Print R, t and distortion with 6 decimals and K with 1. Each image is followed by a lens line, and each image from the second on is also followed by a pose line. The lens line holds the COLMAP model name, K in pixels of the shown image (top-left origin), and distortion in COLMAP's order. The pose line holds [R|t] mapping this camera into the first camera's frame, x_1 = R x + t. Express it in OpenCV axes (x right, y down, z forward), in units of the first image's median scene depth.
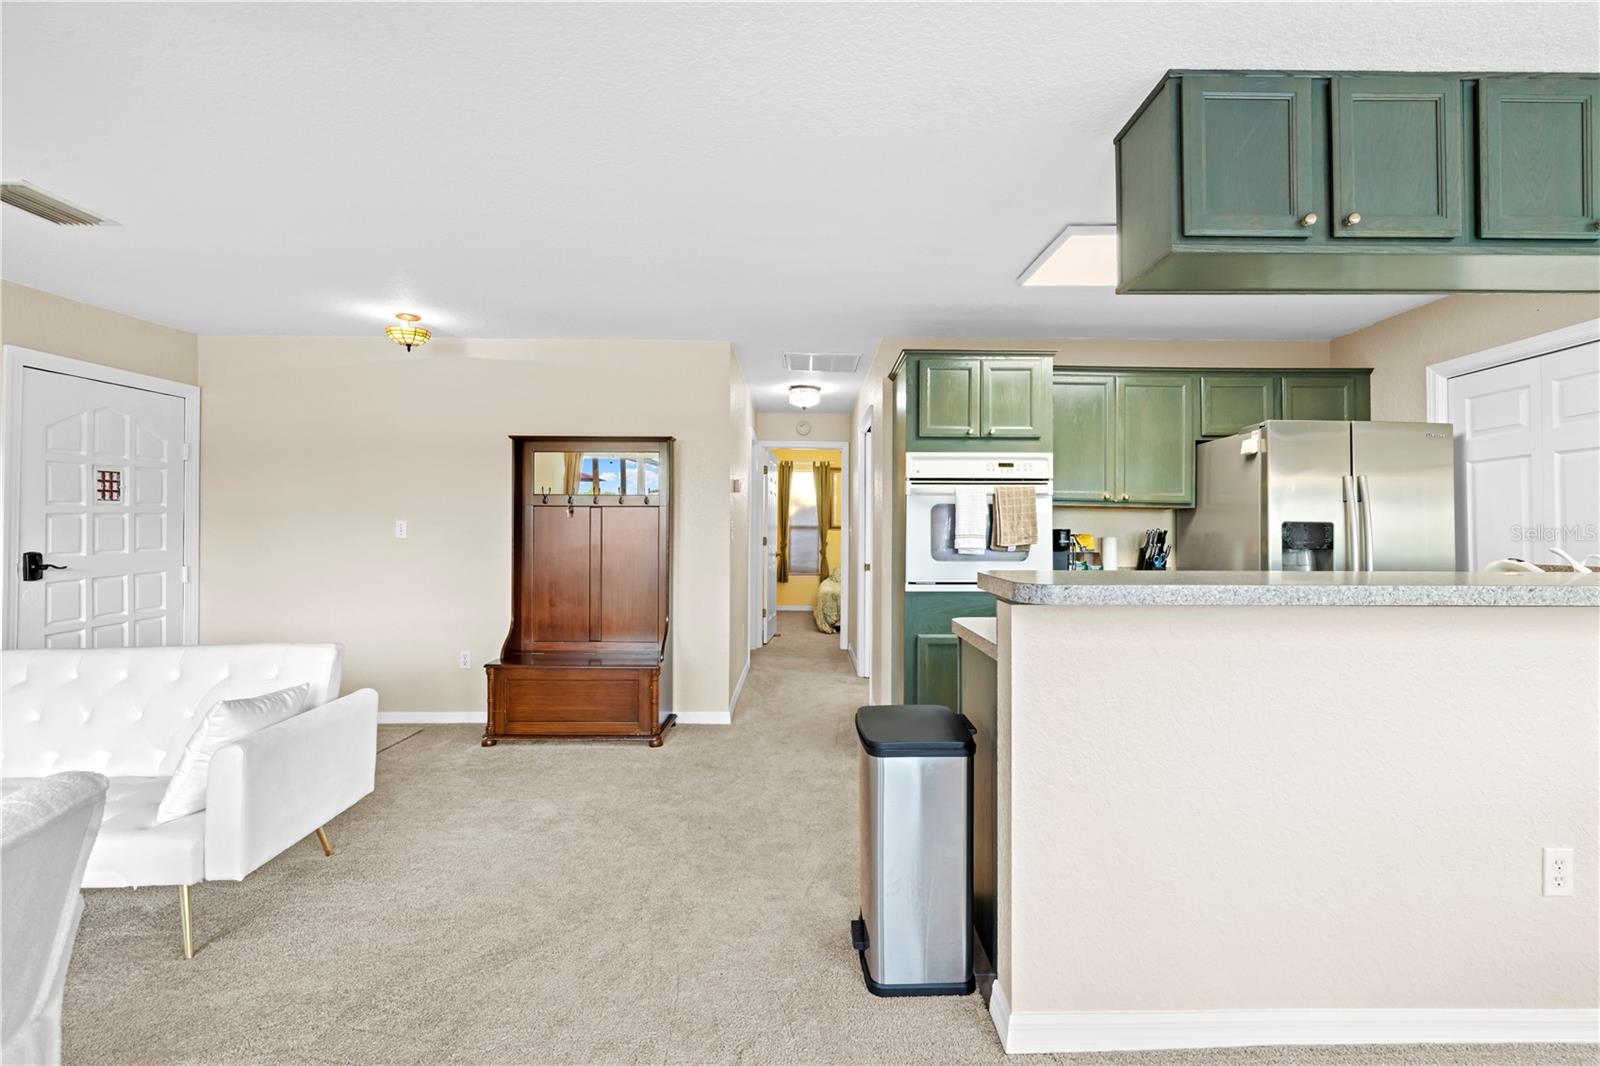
lens RADIAL K [[699.1, 0, 811.6], [0, 699.1, 530.9], [0, 0, 1]] dist [-0.008978, 0.002036]
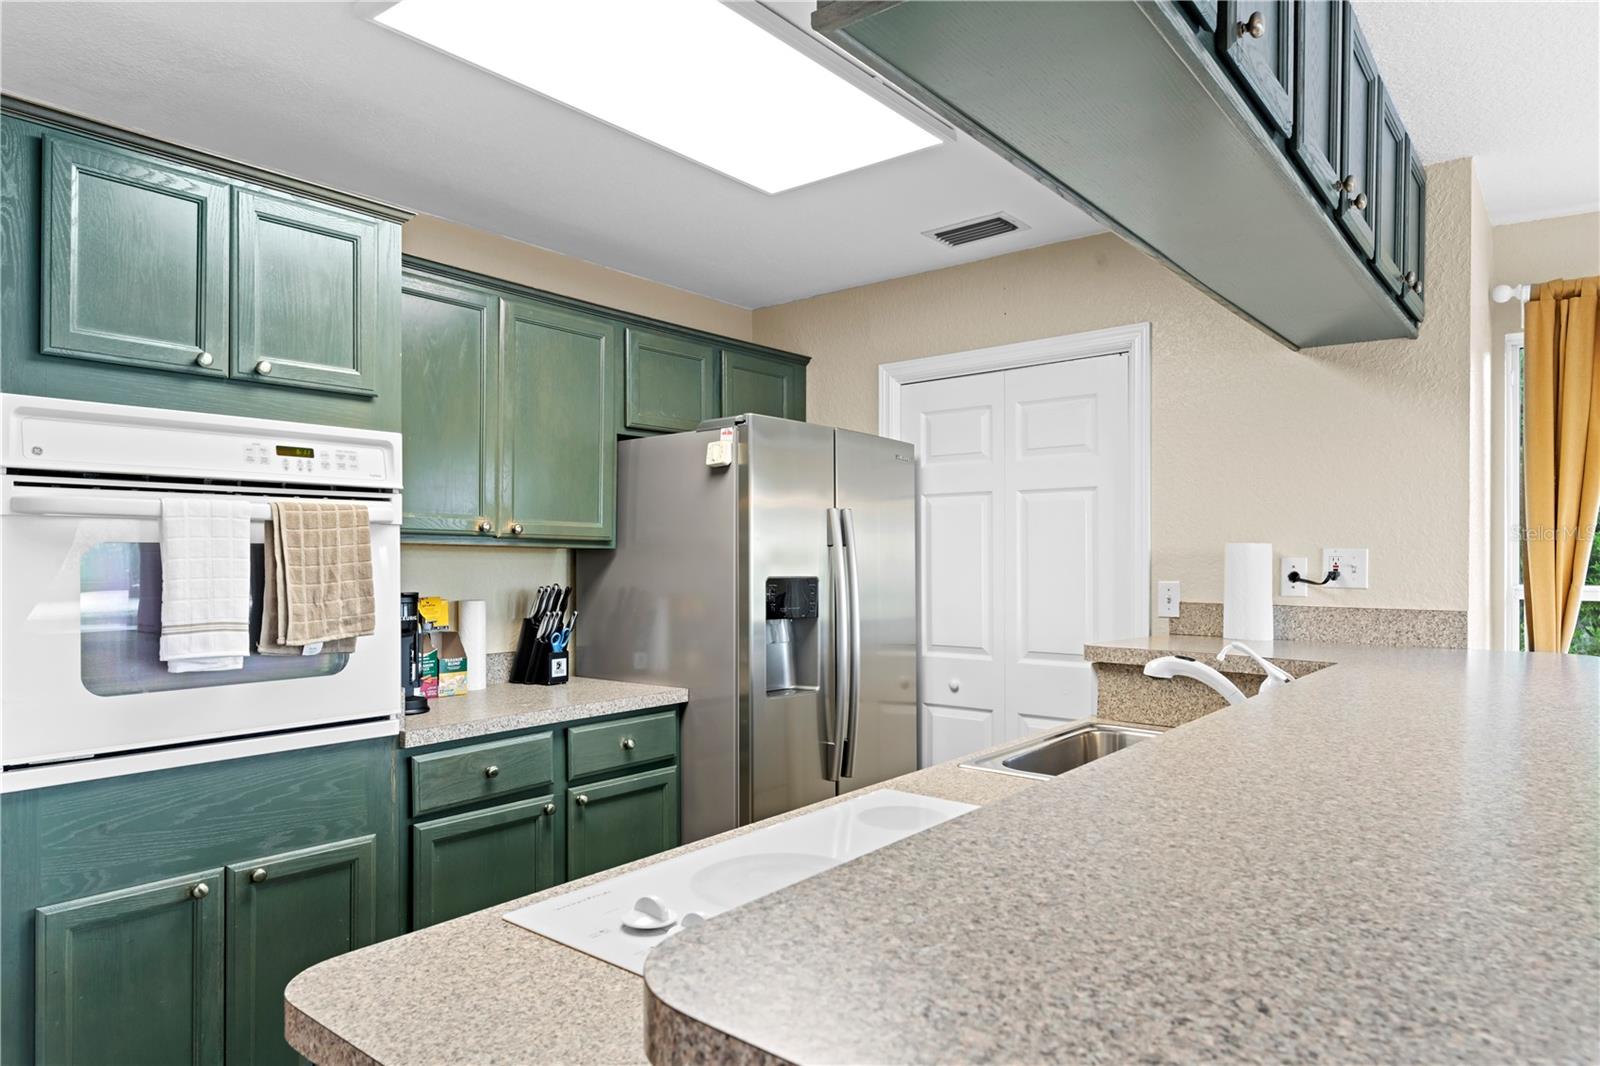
lens RADIAL K [[963.8, 0, 801.1], [0, 963.8, 552.8], [0, 0, 1]] dist [-0.006508, -0.001228]
pose [[0.631209, -0.002478, 0.775609, 0.019097], [-0.004172, 0.999970, 0.006590, -0.038025], [-0.775602, -0.007395, 0.631179, 0.393271]]
